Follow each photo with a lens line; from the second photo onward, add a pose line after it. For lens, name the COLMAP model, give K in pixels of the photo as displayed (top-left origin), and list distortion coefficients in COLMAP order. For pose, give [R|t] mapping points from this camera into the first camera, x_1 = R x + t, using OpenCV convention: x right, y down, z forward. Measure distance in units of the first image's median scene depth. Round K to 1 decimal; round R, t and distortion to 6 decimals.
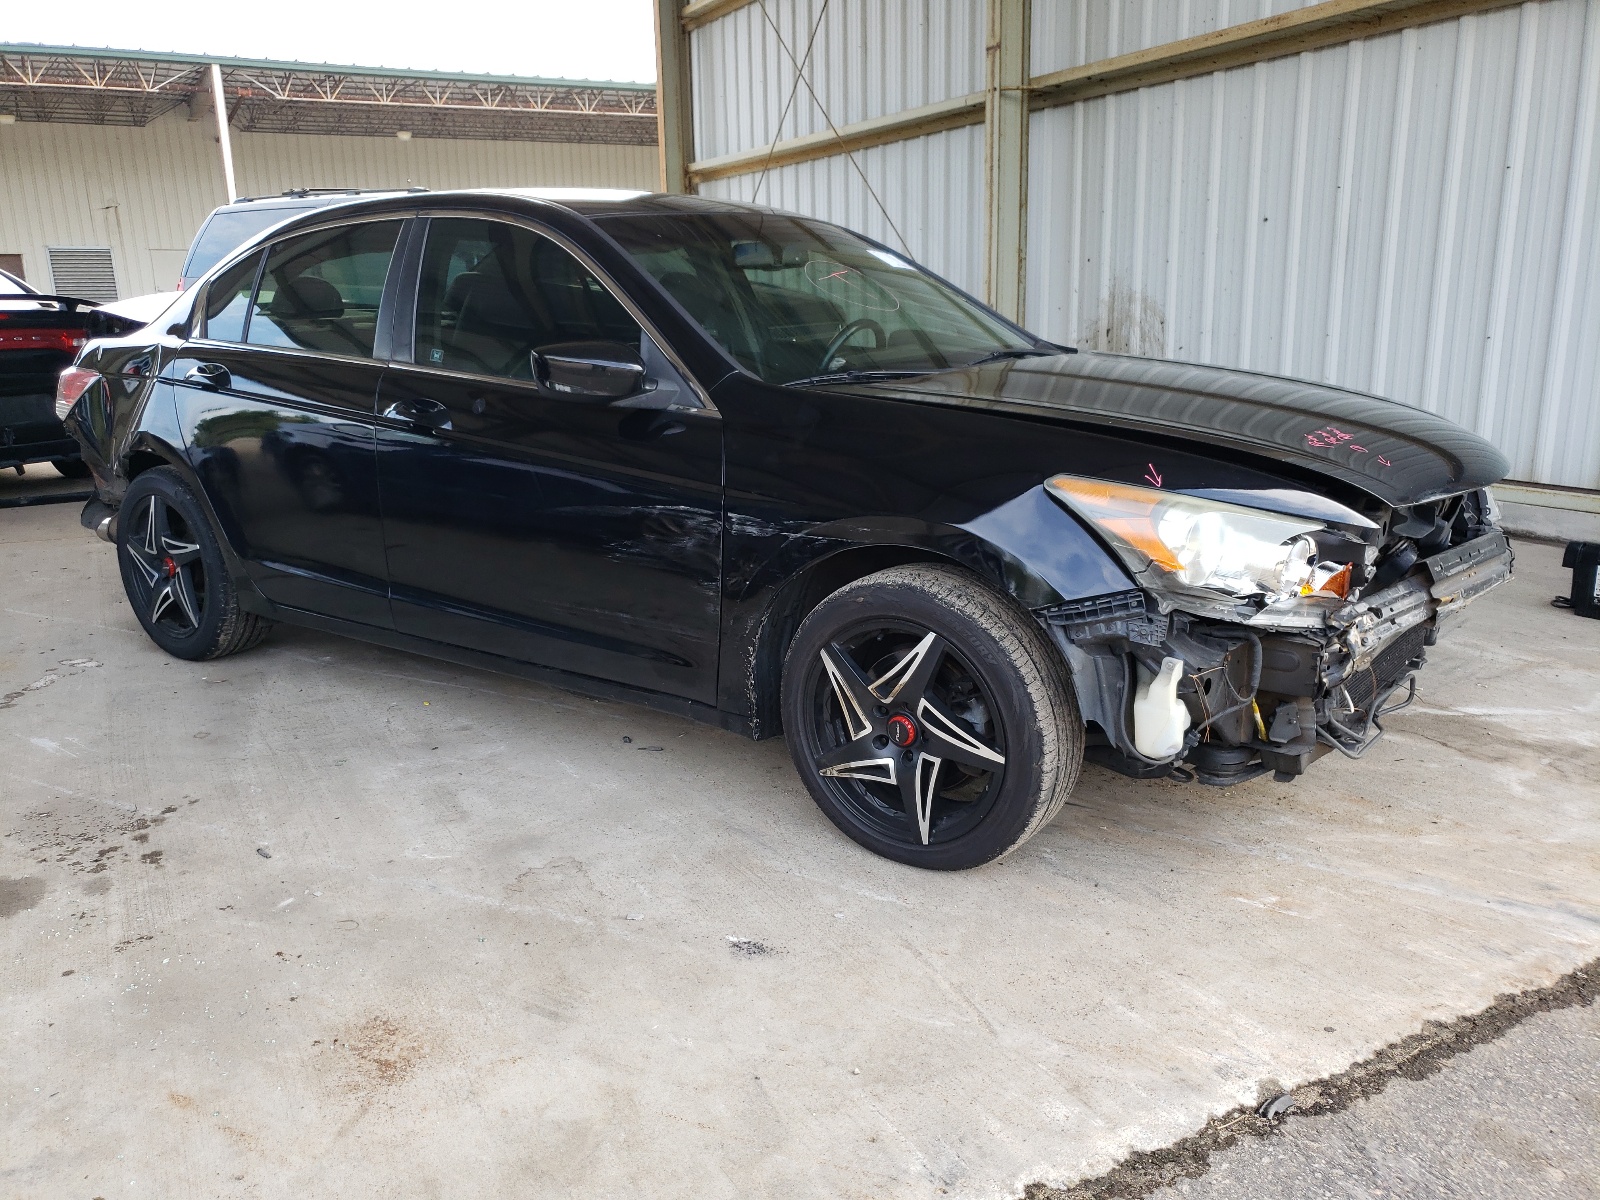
lens RADIAL K [[1261.0, 0, 800.0], [0, 1261.0, 600.0], [0, 0, 1]] dist [0.015722, 0.003978]
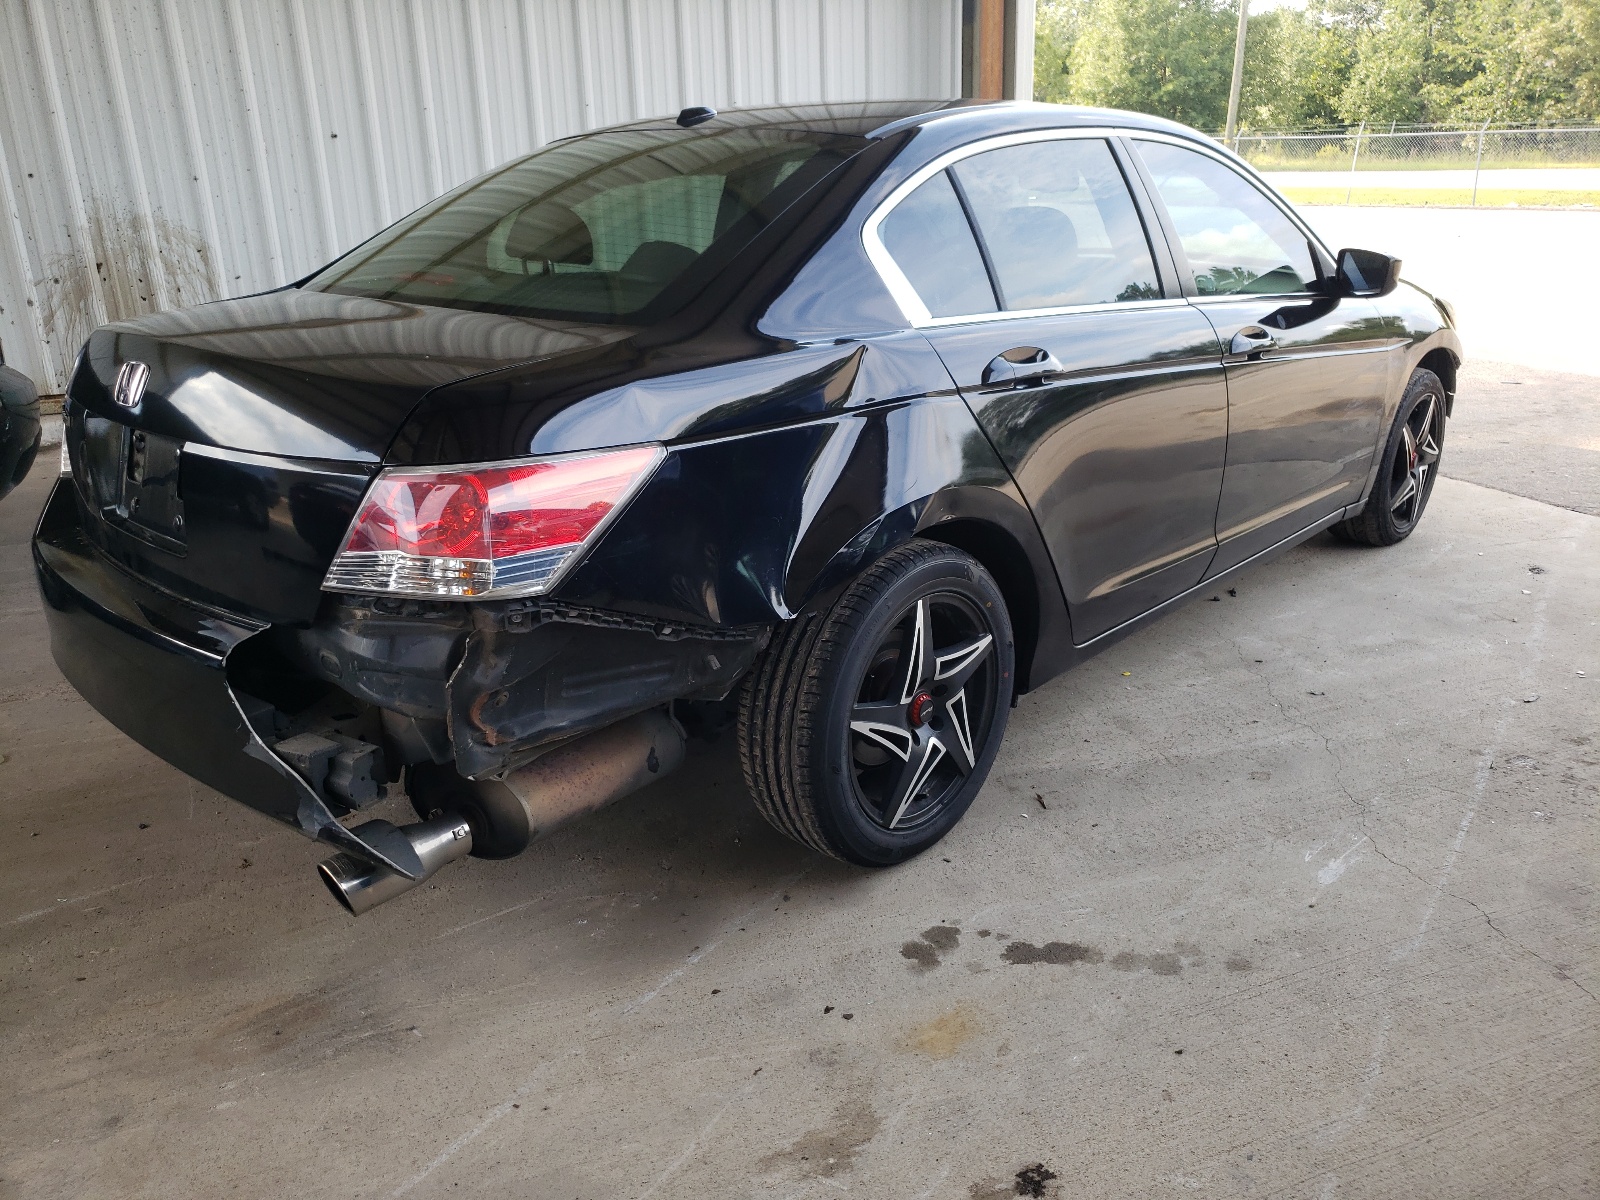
lens RADIAL K [[1261.0, 0, 800.0], [0, 1261.0, 600.0], [0, 0, 1]] dist [0.015722, 0.003978]
pose [[0.102035, -0.304076, 0.947168, -1.266406], [0.247637, 0.929928, 0.271864, -0.298407], [-0.963465, 0.206814, 0.170185, 1.149650]]
